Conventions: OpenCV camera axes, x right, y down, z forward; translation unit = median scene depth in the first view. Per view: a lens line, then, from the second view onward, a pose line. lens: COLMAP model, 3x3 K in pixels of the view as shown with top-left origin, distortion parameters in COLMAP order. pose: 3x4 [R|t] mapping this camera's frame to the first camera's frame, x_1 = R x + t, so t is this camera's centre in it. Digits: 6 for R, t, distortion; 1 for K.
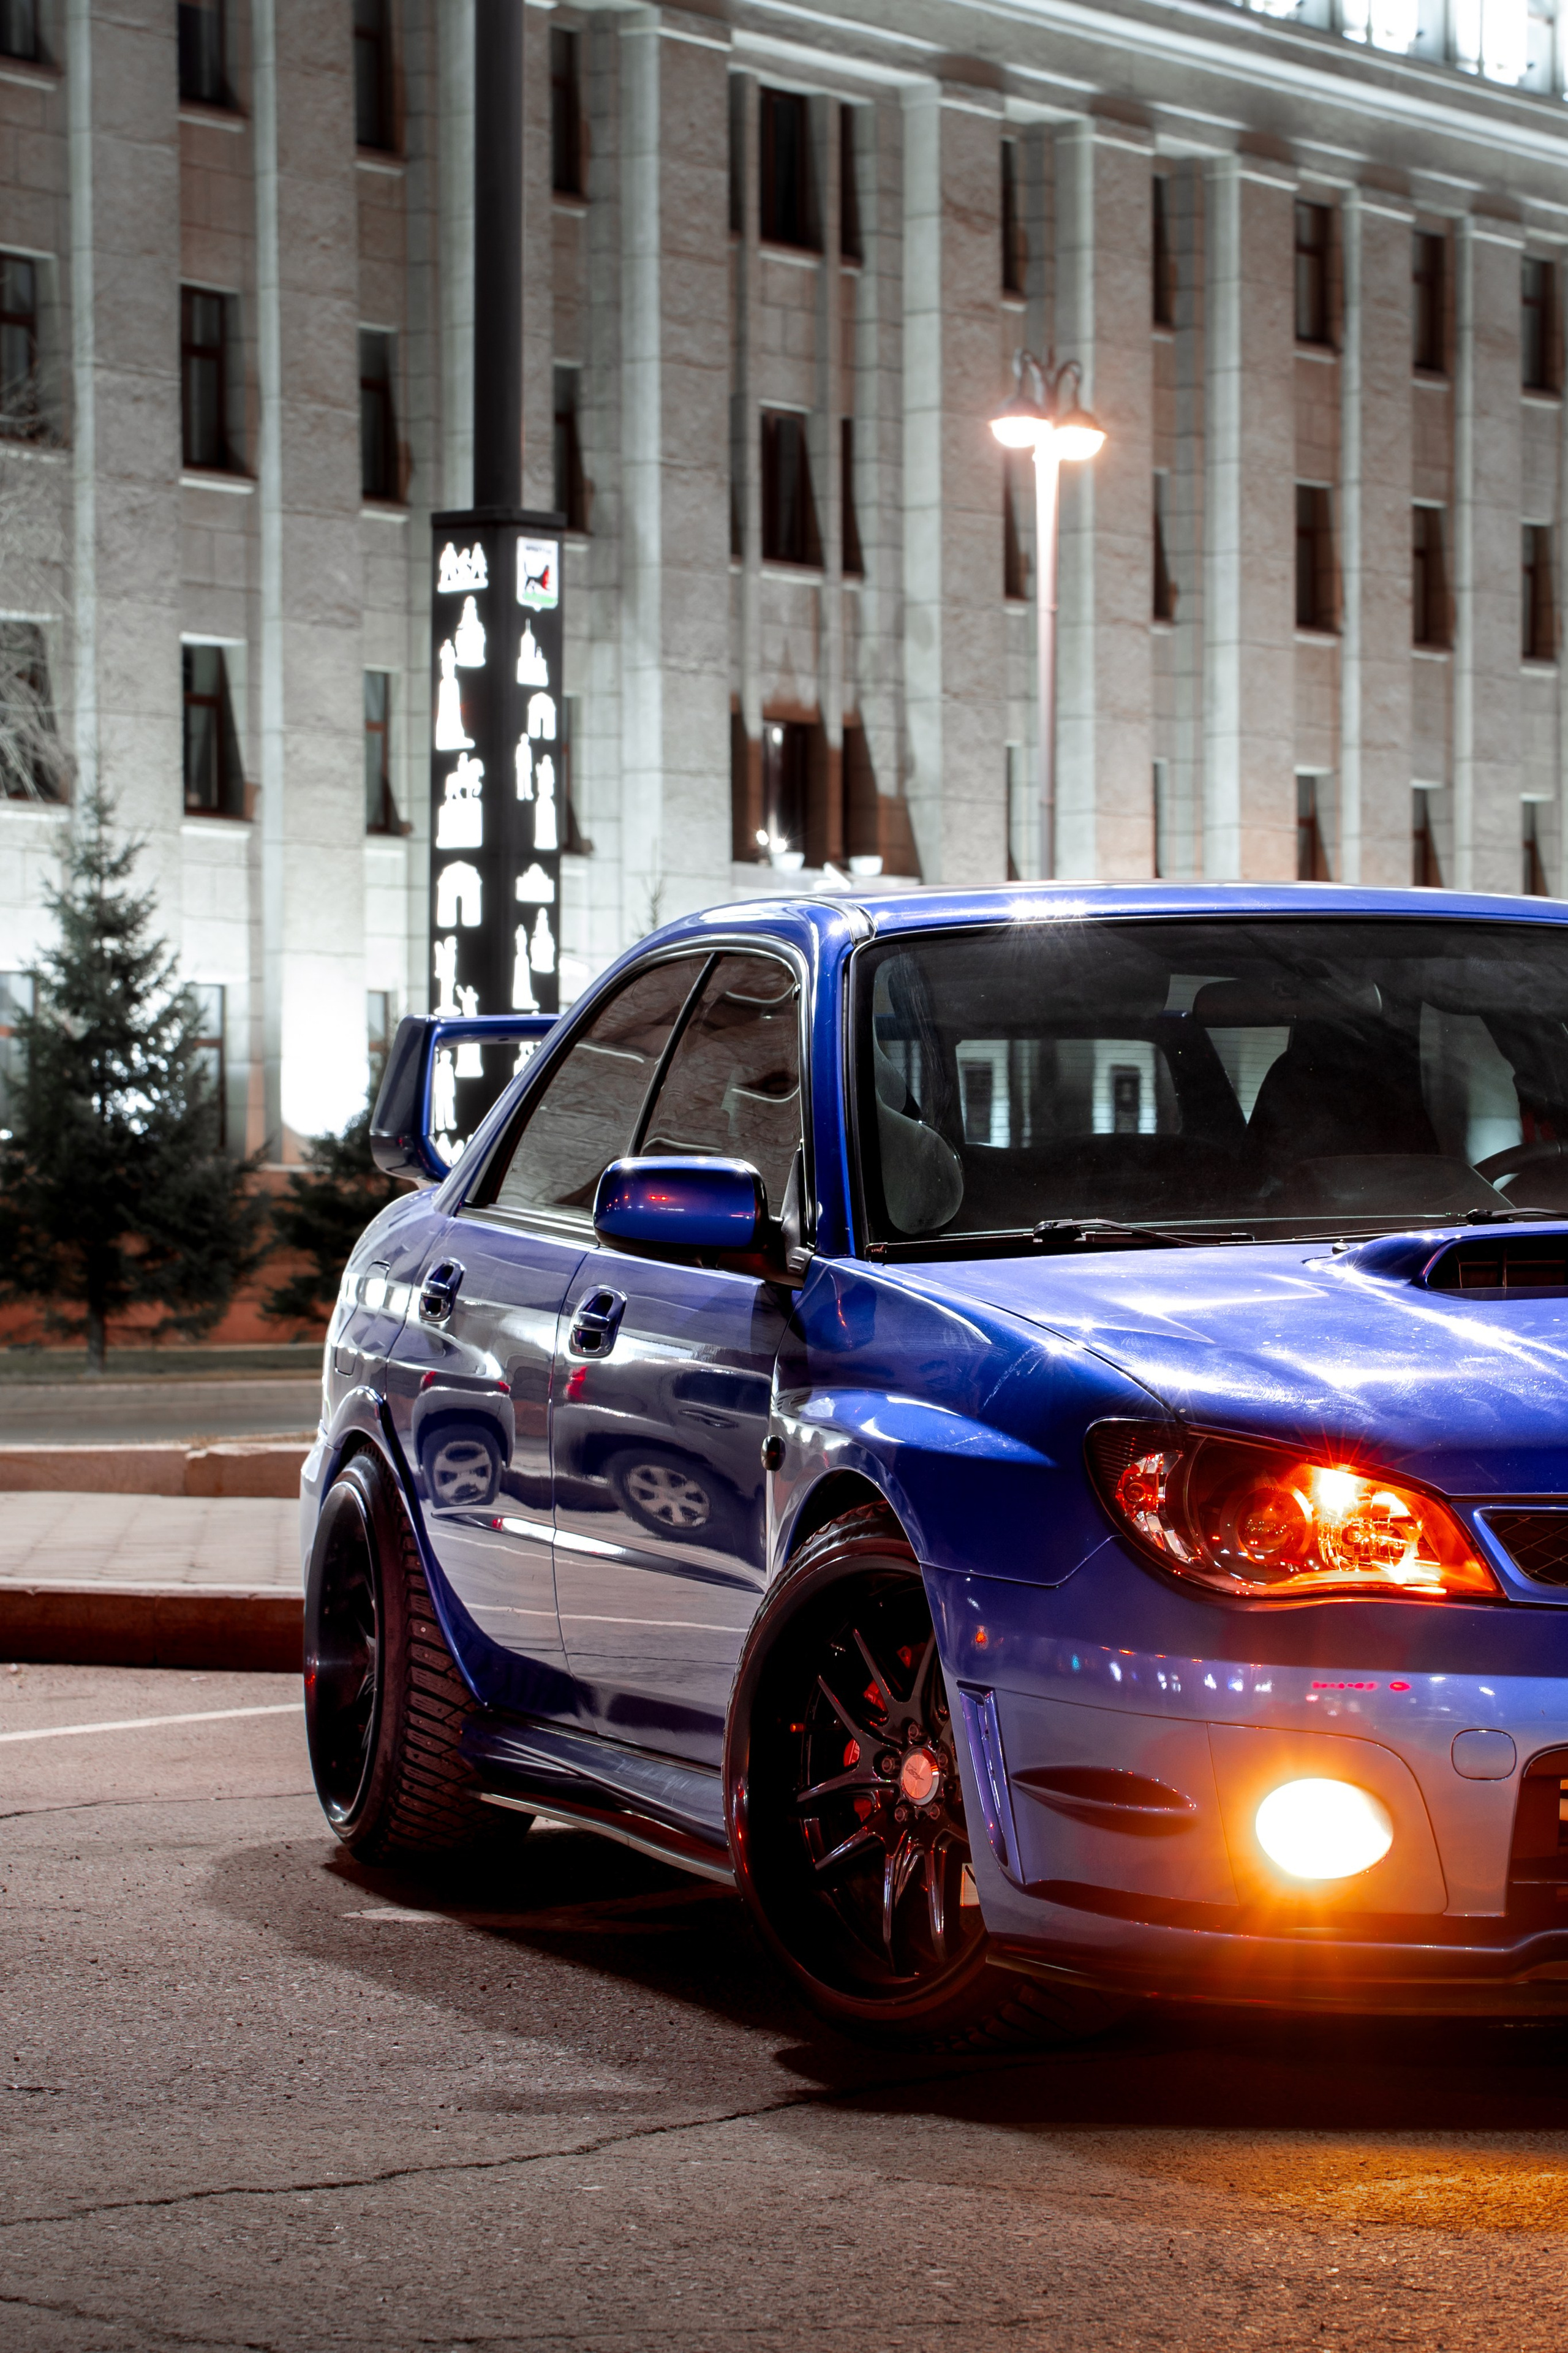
lens RADIAL K [[7377.0, 0, 784.0], [0, 7377.0, 1176.5], [0, 0, 1]] dist [0.580227, -0.647714]
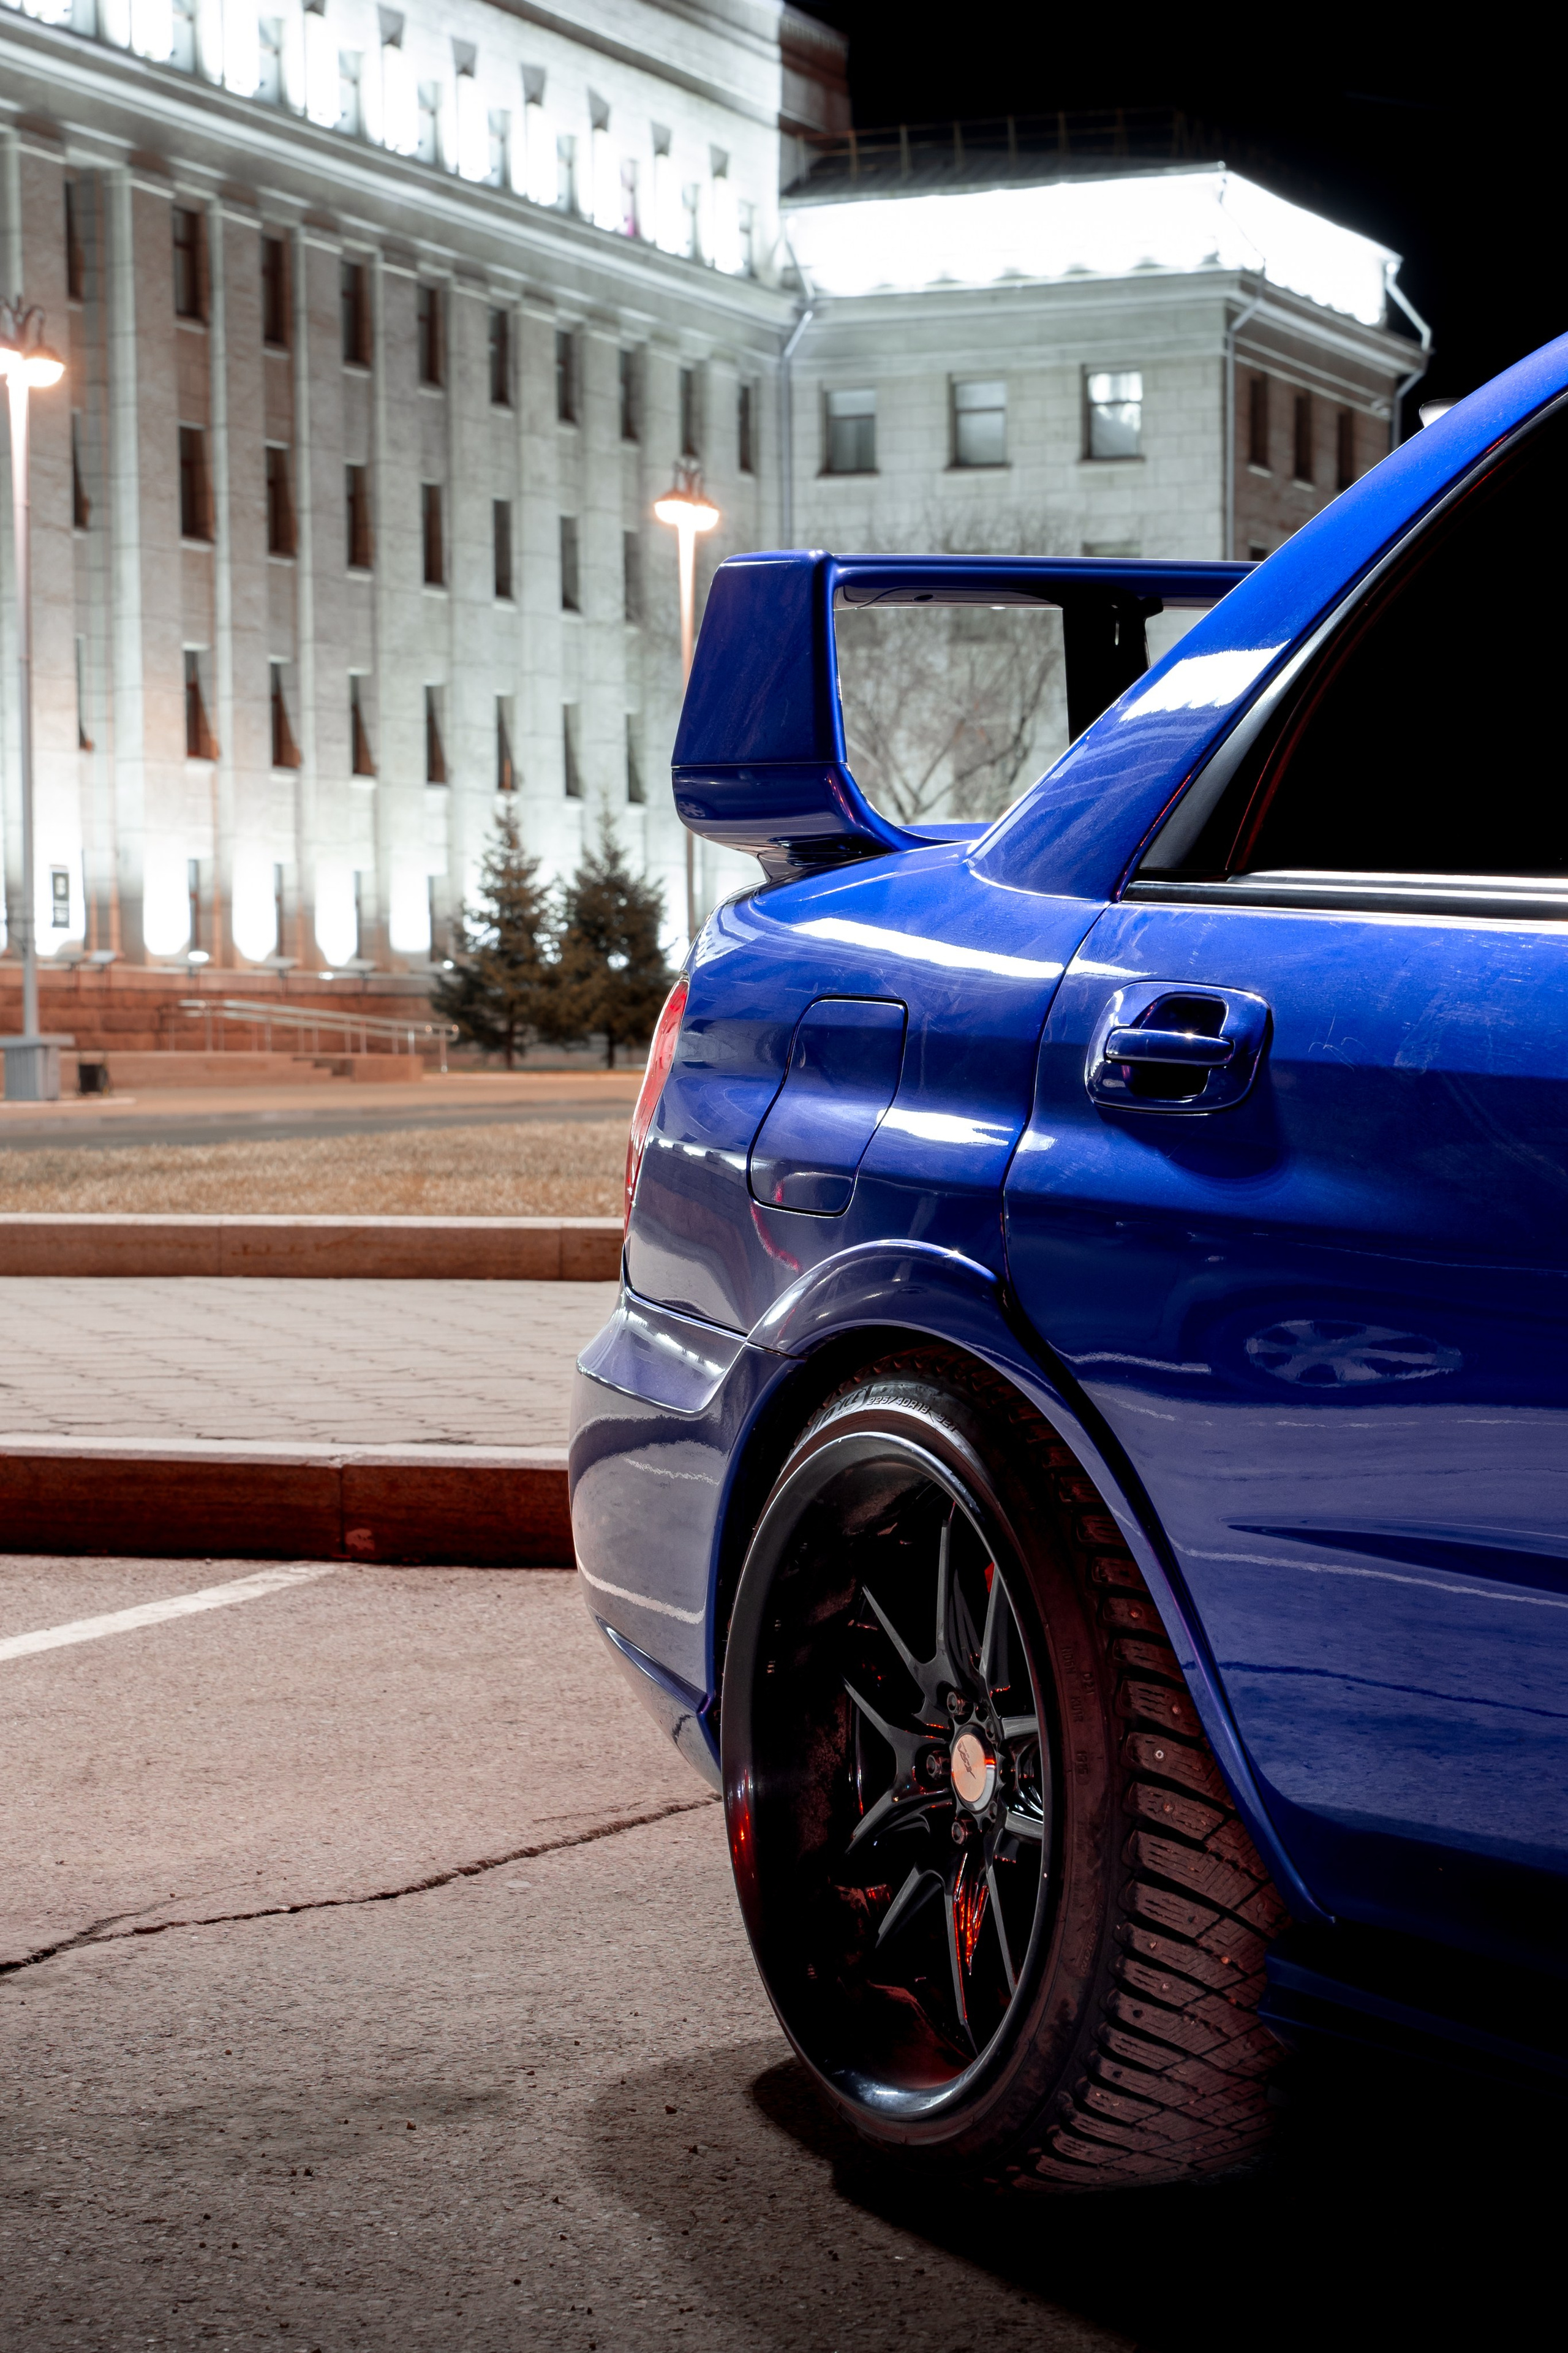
lens RADIAL K [[5144.5, 0, 784.0], [0, 5144.5, 1176.5], [0, 0, 1]] dist [0.230410, 0.187885]
pose [[0.978114, -0.011959, 0.207725, -0.018034], [0.003455, 0.999143, 0.041253, 0.001258], [-0.208040, -0.039632, 0.977317, 0.086464]]
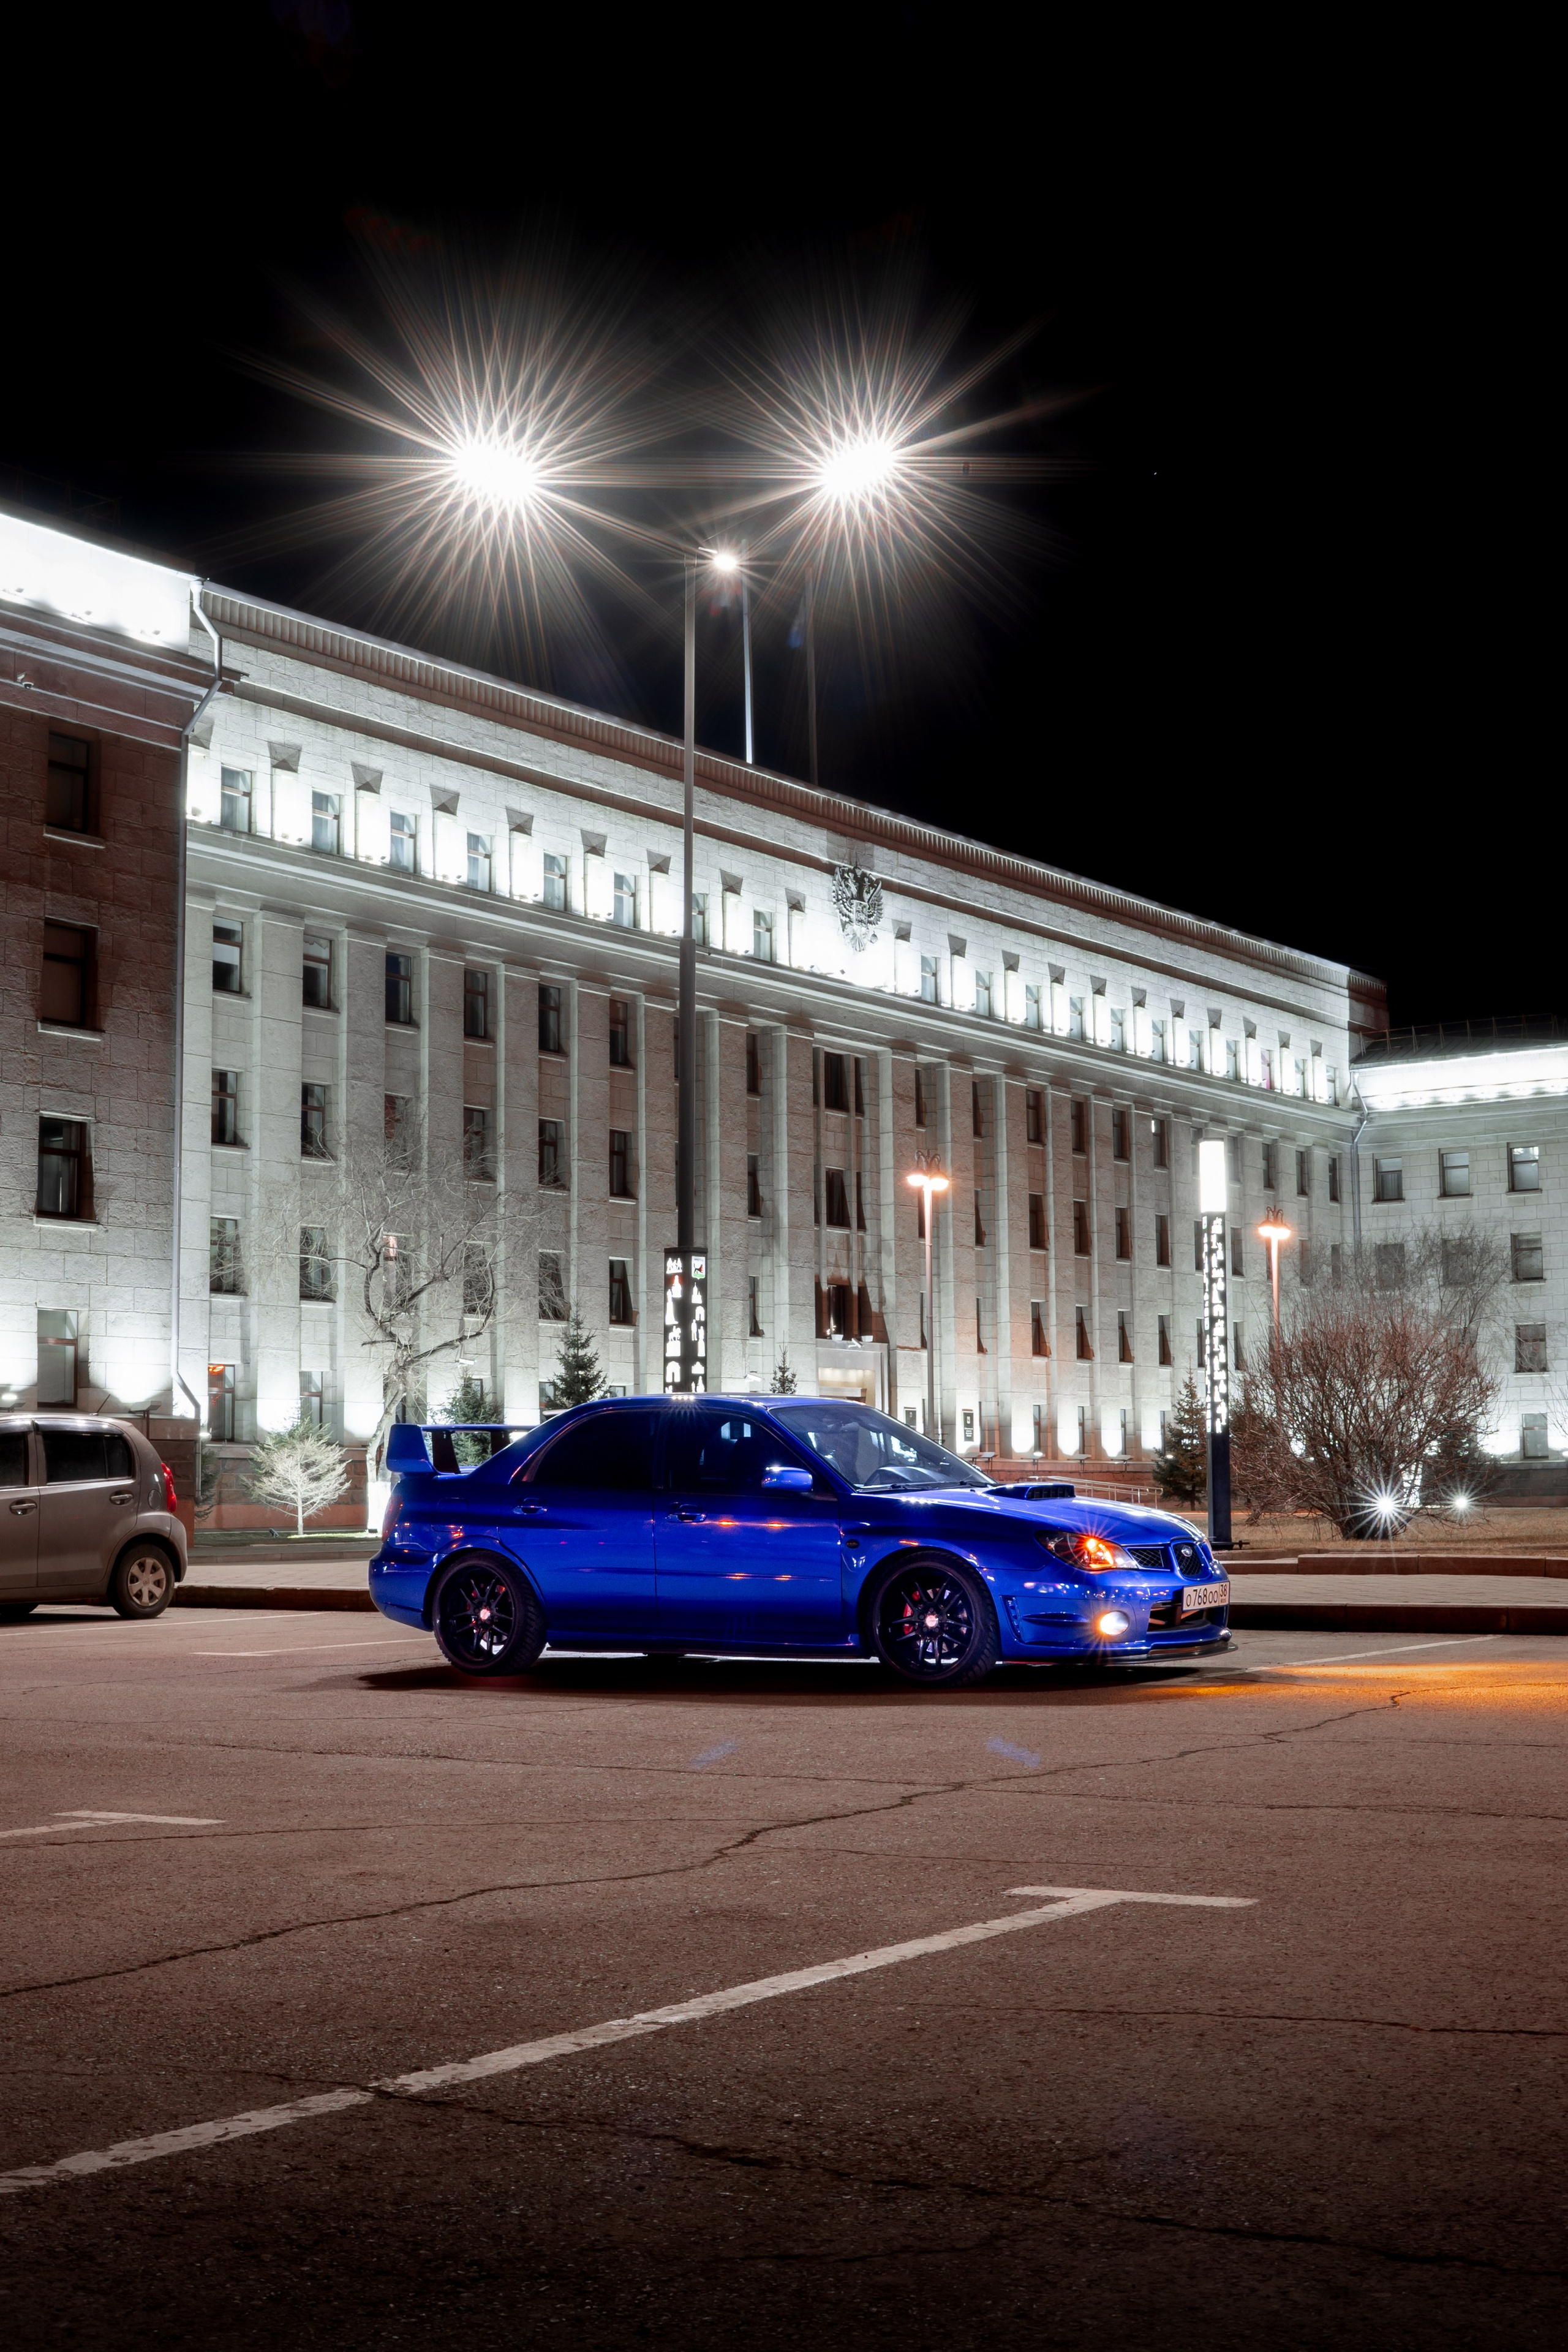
lens RADIAL K [[2976.5, 0, 784.0], [0, 2976.5, 1176.0], [0, 0, 1]] dist [-0.087148, -0.008618]
pose [[0.999584, -0.009793, -0.027128, 0.010187], [0.007234, 0.995649, -0.092901, -0.001133], [0.027920, 0.092666, 0.995306, -0.065765]]
